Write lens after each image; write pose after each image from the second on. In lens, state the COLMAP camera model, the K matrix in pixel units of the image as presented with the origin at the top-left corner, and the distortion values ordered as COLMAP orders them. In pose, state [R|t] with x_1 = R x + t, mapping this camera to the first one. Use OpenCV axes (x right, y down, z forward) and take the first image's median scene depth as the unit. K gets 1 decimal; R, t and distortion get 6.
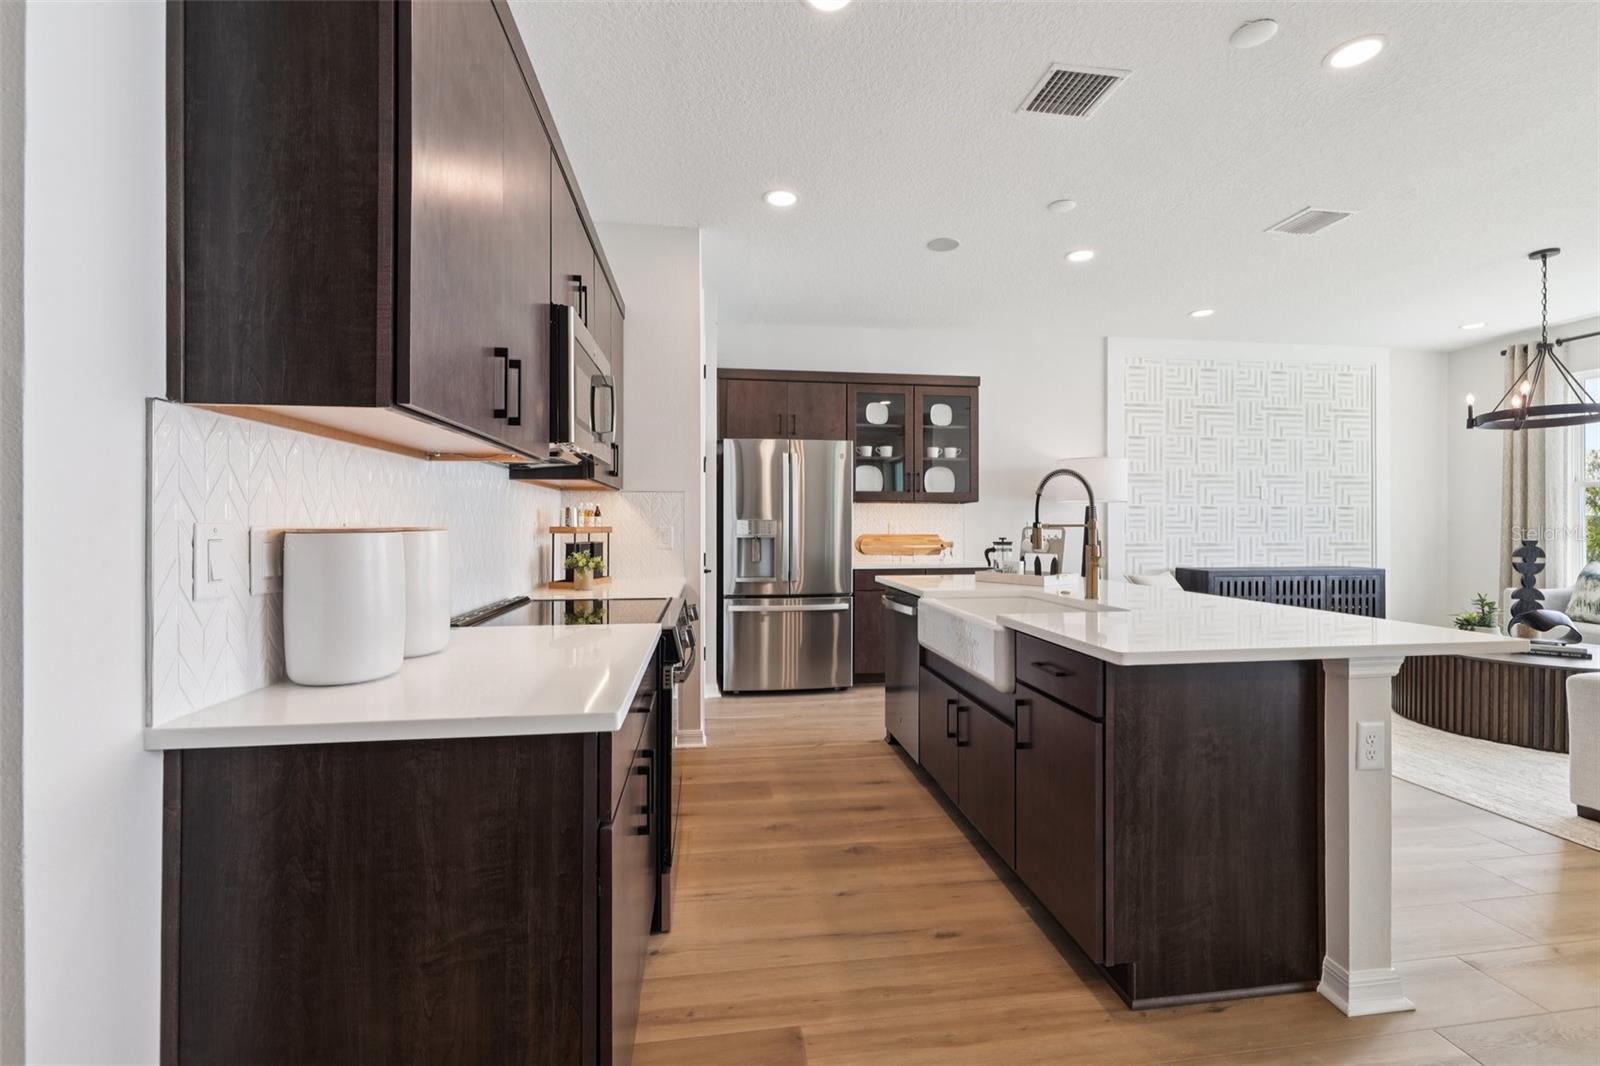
lens RADIAL K [[675.9, 0, 809.1], [0, 675.9, 524.7], [0, 0, 1]] dist [0.000324, -0.001115]
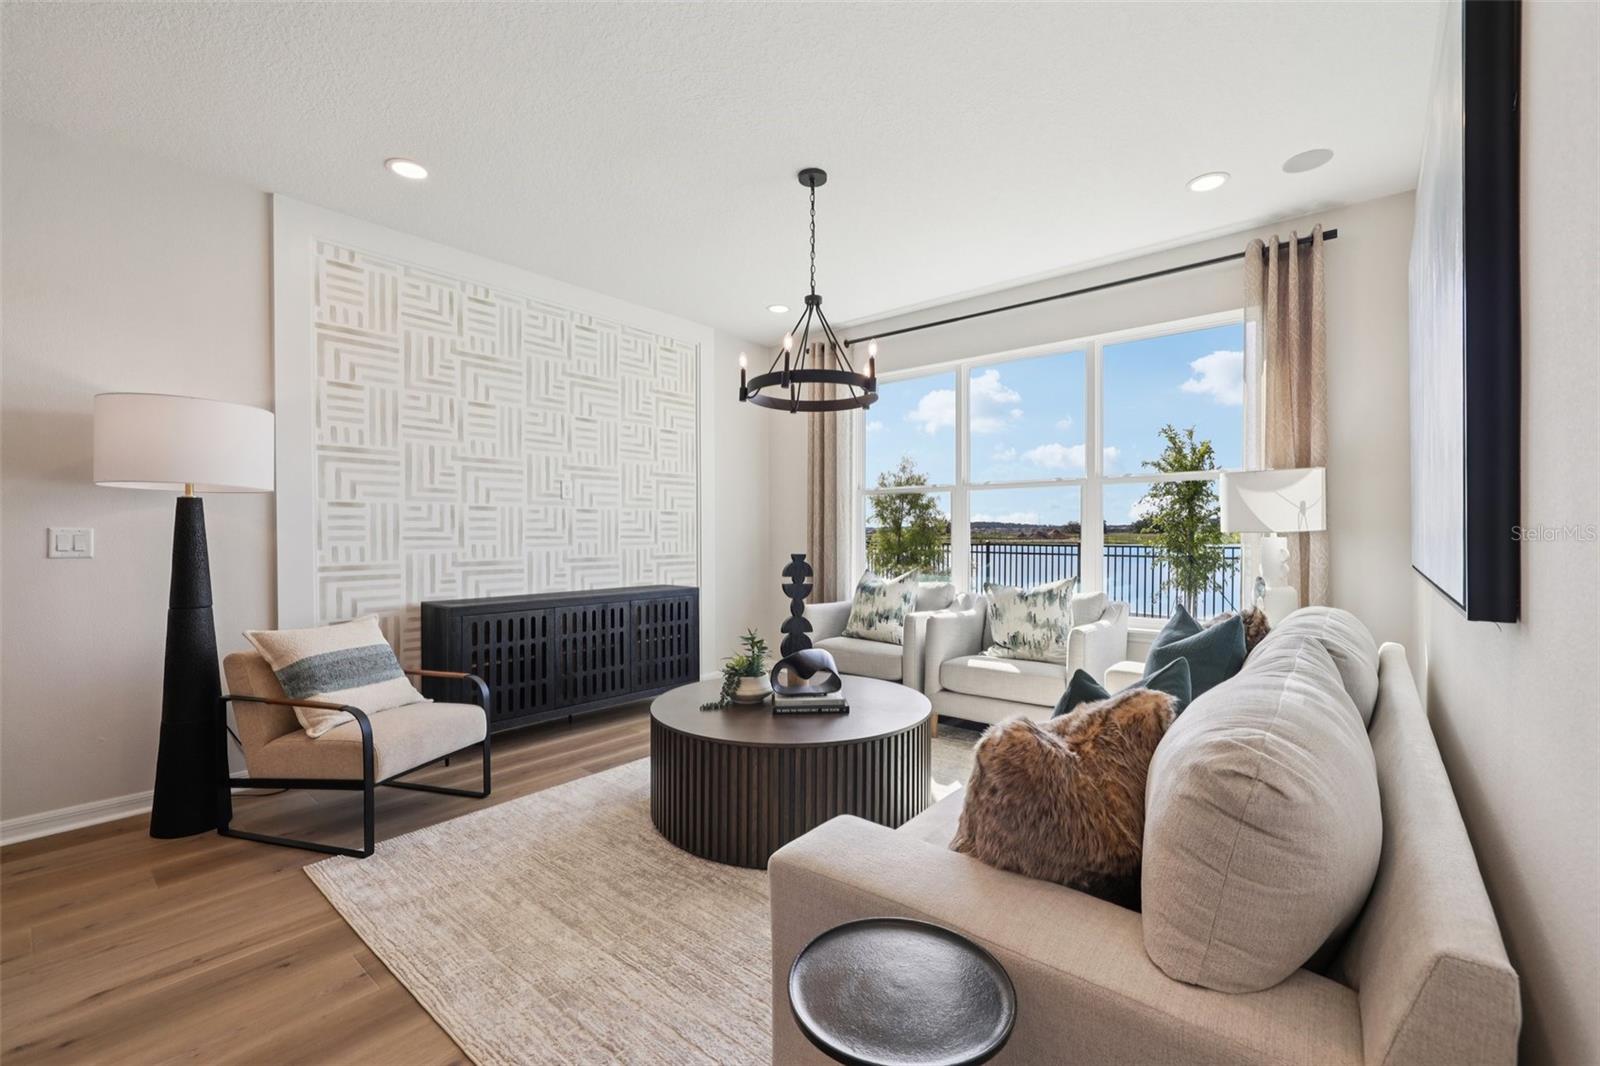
lens RADIAL K [[675.9, 0, 807.3], [0, 675.9, 537.3], [0, 0, 1]] dist [0.000324, -0.001115]
pose [[0.741467, -0.005027, 0.670971, 0.569136], [0.001858, 0.999983, 0.005439, 0.000736], [-0.670987, -0.002786, 0.741464, 0.434152]]
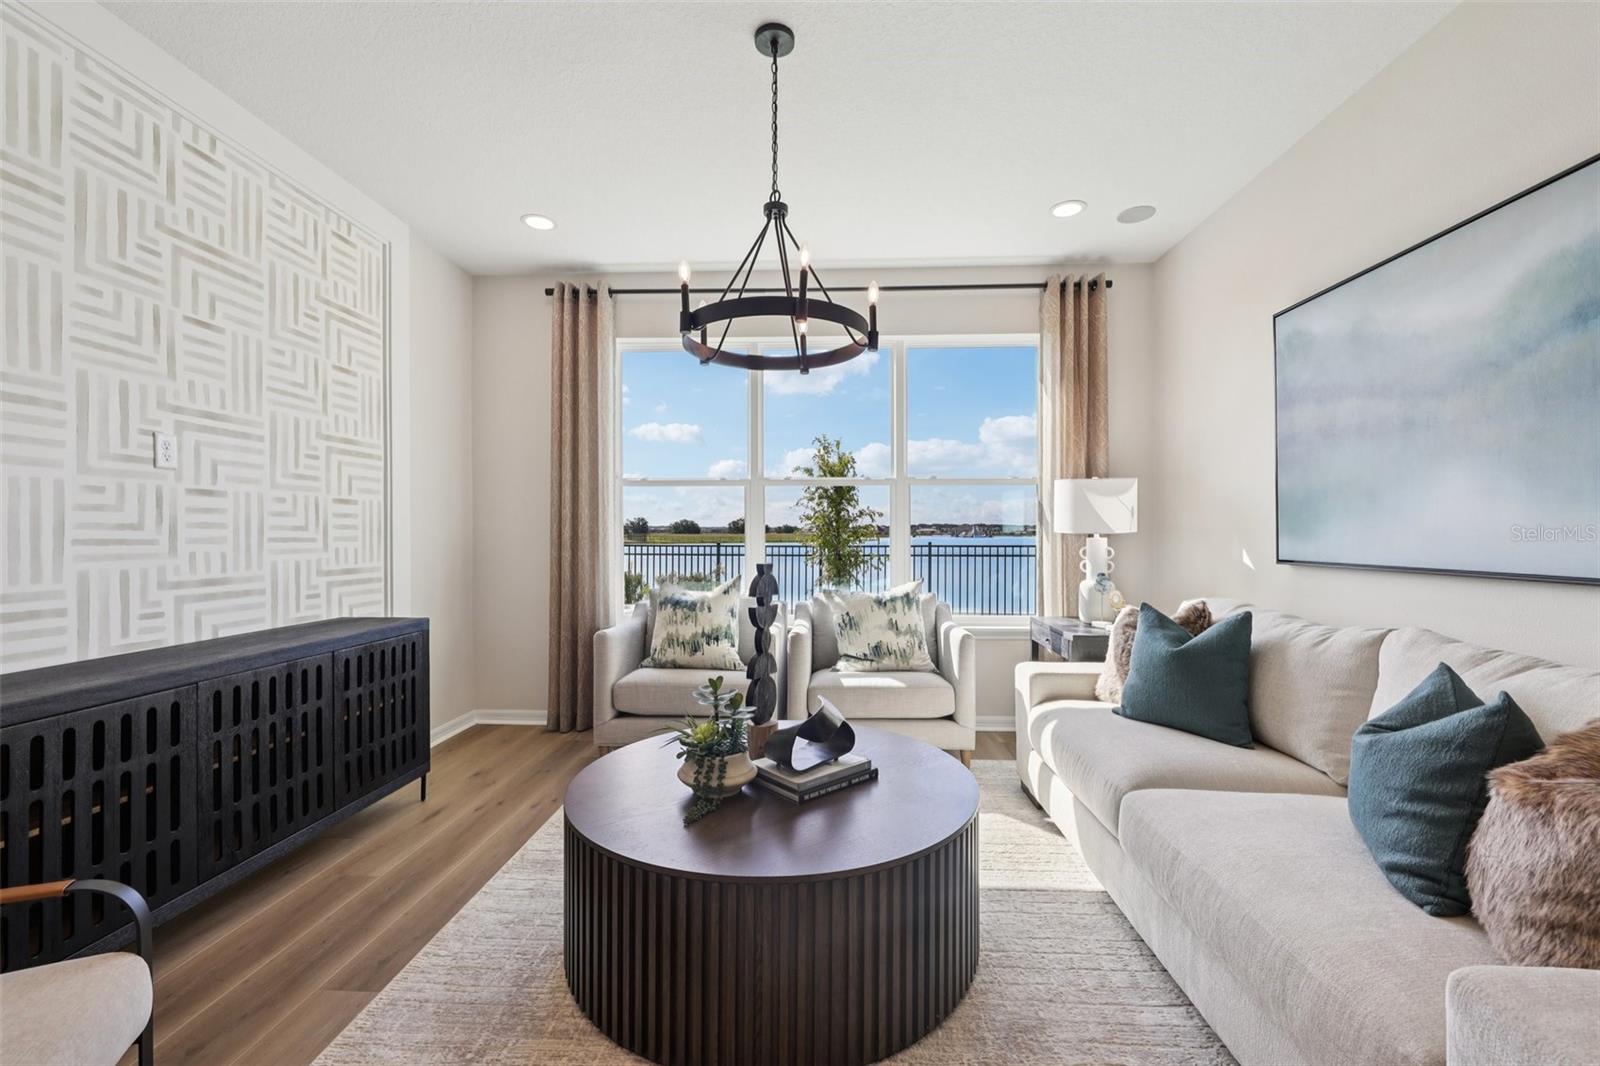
lens RADIAL K [[675.9, 0, 807.3], [0, 675.9, 532.6], [0, 0, 1]] dist [0.000324, -0.001115]
pose [[0.181415, 0.000199, 0.983407, 0.552107], [0.001255, 0.999999, -0.000434, -0.000503], [-0.983406, 0.001313, 0.181414, 0.871812]]
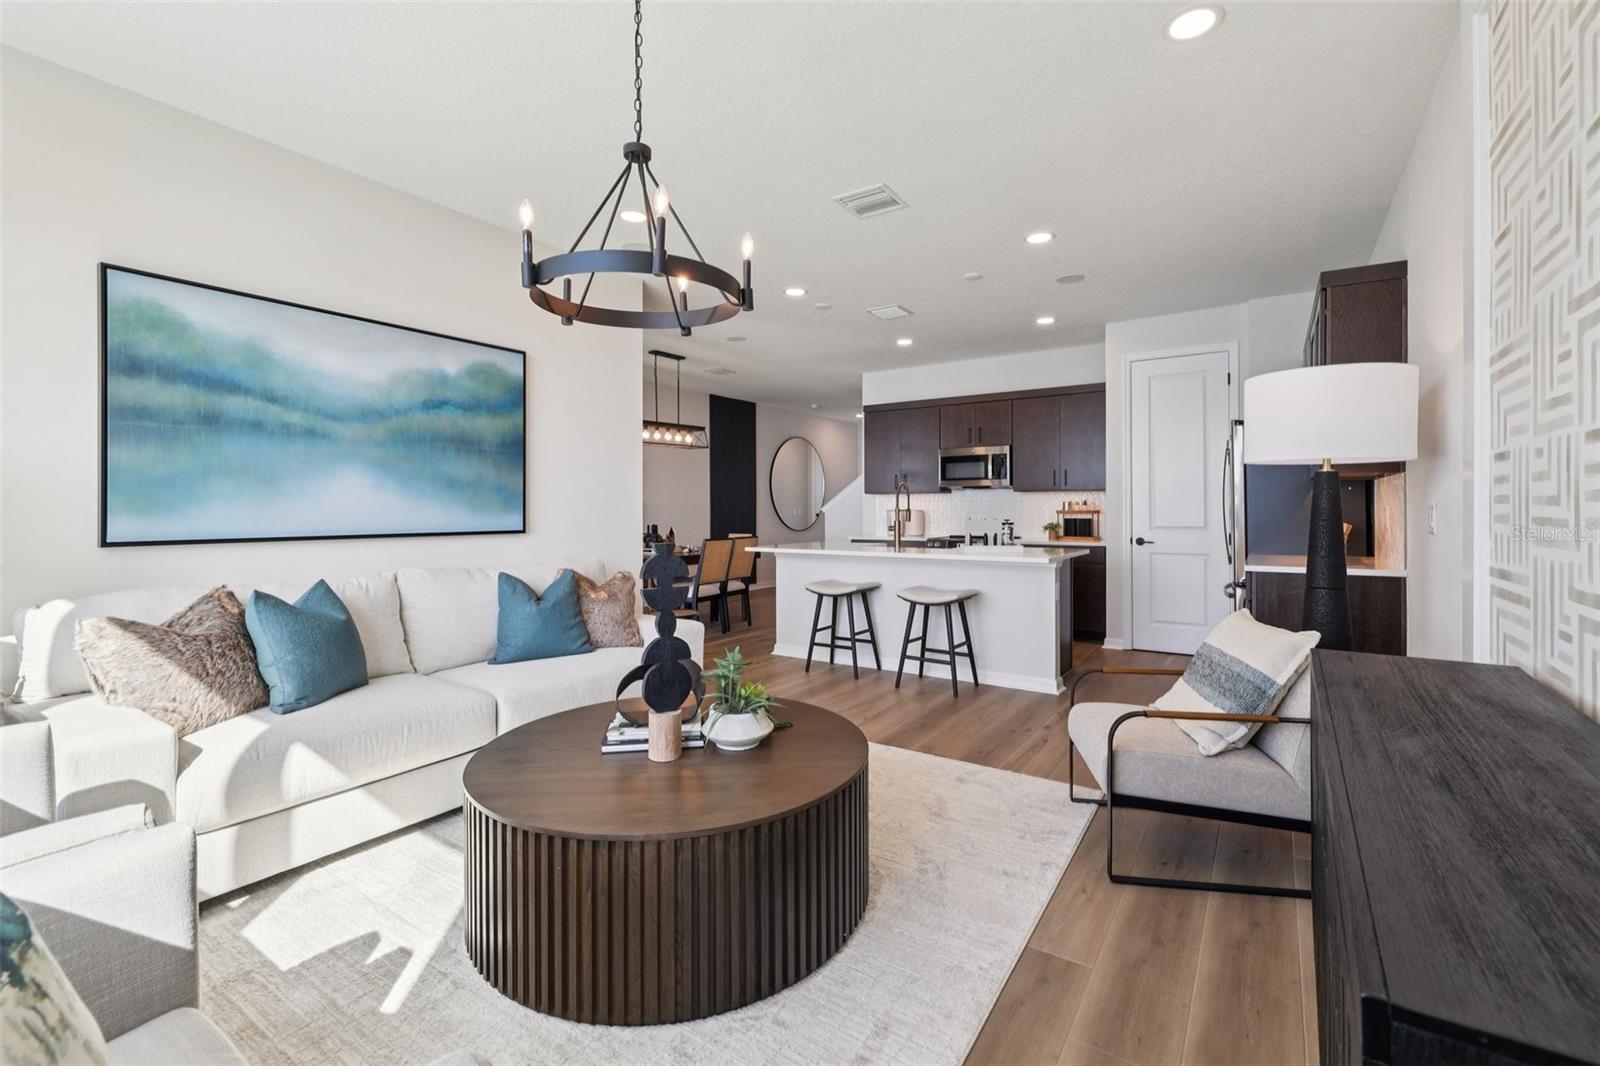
lens RADIAL K [[689.0, 0, 819.8], [0, 689.0, 508.2], [0, 0, 1]] dist [0.000166, -0.001278]
pose [[-0.658128, 0.000230, -0.752906, 1.382069], [0.001349, 0.999999, -0.000874, -0.002251], [0.752905, -0.001590, -0.658128, 1.430065]]
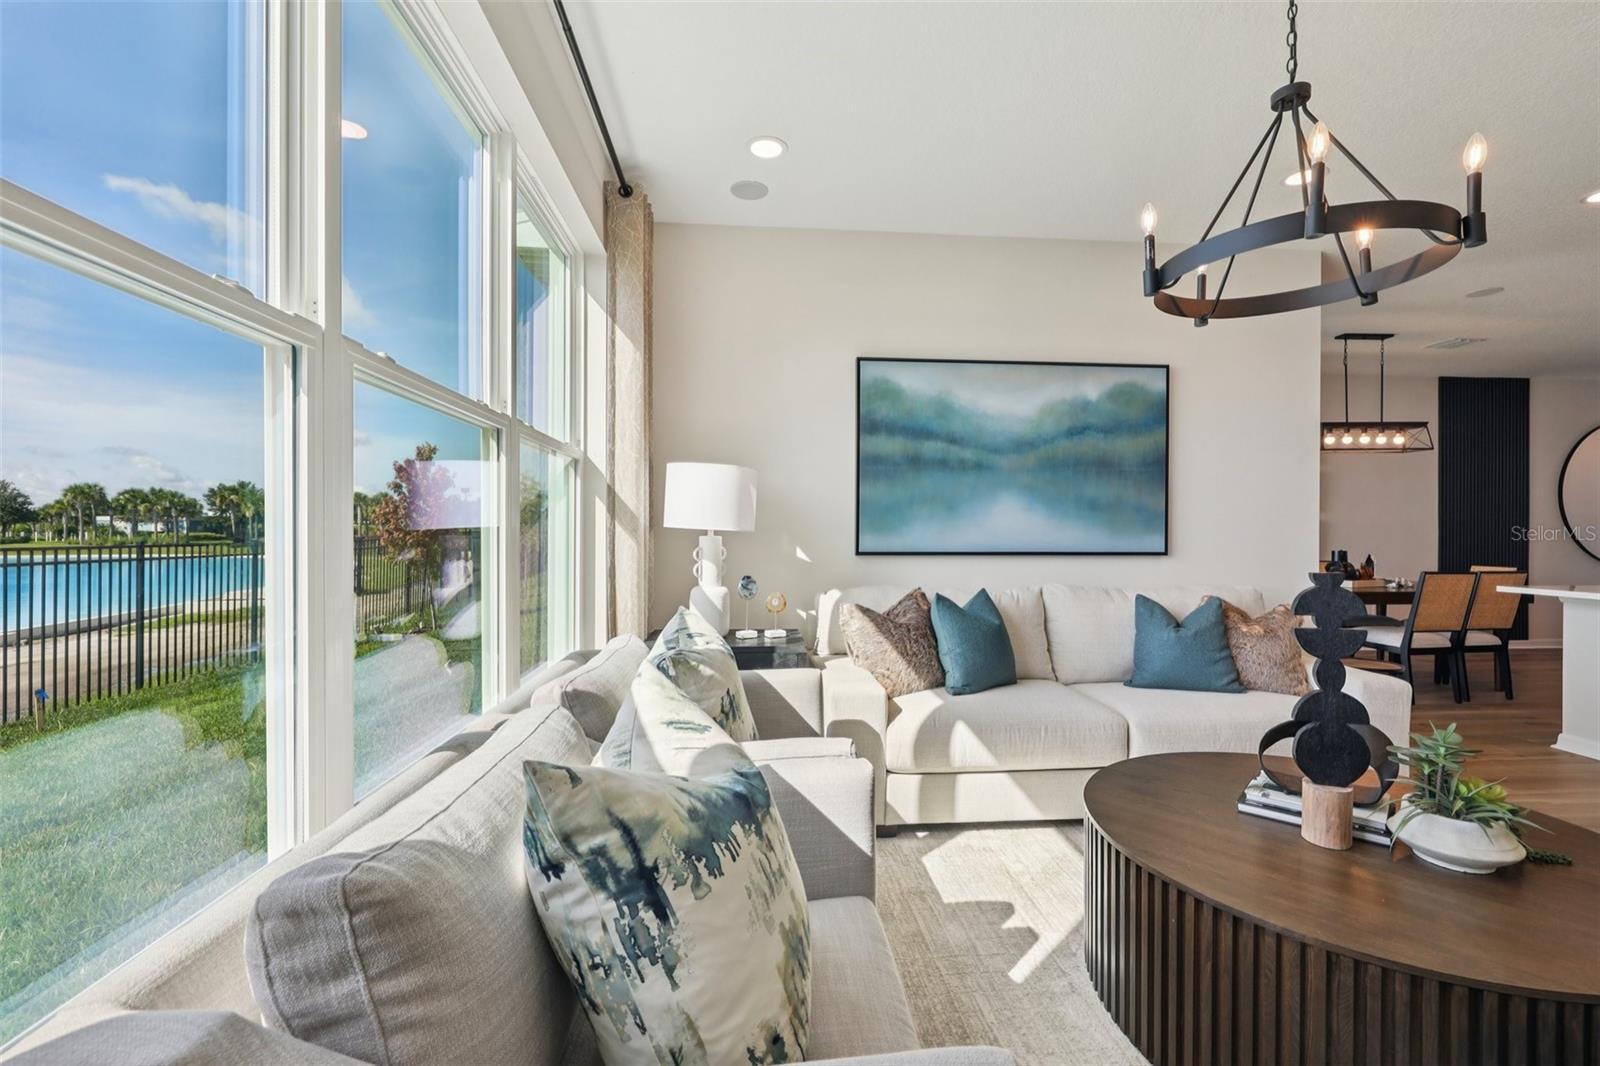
lens RADIAL K [[689.0, 0, 804.4], [0, 689.0, 531.7], [0, 0, 1]] dist [0.000166, -0.001278]
pose [[-0.998336, -0.003745, 0.057549, 1.356688], [-0.003580, 0.999989, 0.002958, -0.001232], [-0.057560, 0.002747, -0.998338, 1.429446]]
